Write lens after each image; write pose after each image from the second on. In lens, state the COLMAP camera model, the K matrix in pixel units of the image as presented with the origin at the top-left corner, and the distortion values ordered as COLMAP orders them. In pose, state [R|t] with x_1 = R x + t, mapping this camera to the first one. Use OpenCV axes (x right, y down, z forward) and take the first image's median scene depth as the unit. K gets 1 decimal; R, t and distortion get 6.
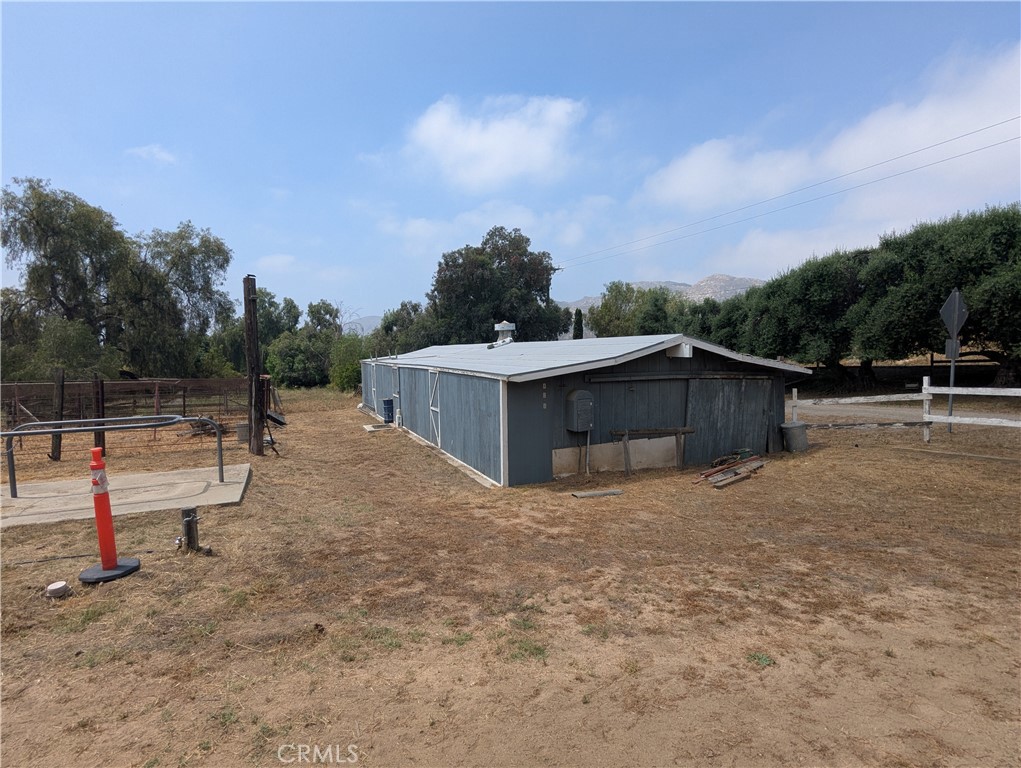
lens RADIAL K [[485.4, 0, 513.5], [0, 485.4, 377.3], [0, 0, 1]] dist [0.004955, -0.000057]
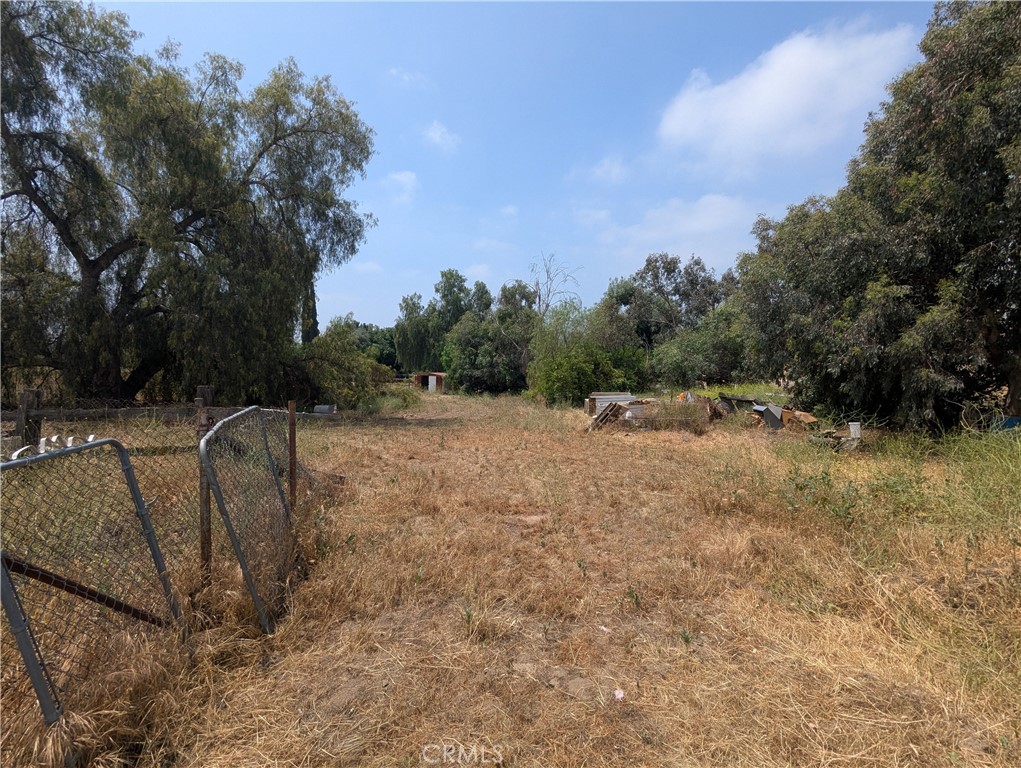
lens RADIAL K [[485.4, 0, 515.5], [0, 485.4, 381.3], [0, 0, 1]] dist [0.004955, -0.000057]
pose [[0.932697, 0.044667, -0.357884, -0.160926], [-0.046949, 0.998895, 0.002317, 0.002050], [0.357592, 0.014641, 0.933763, 0.392779]]
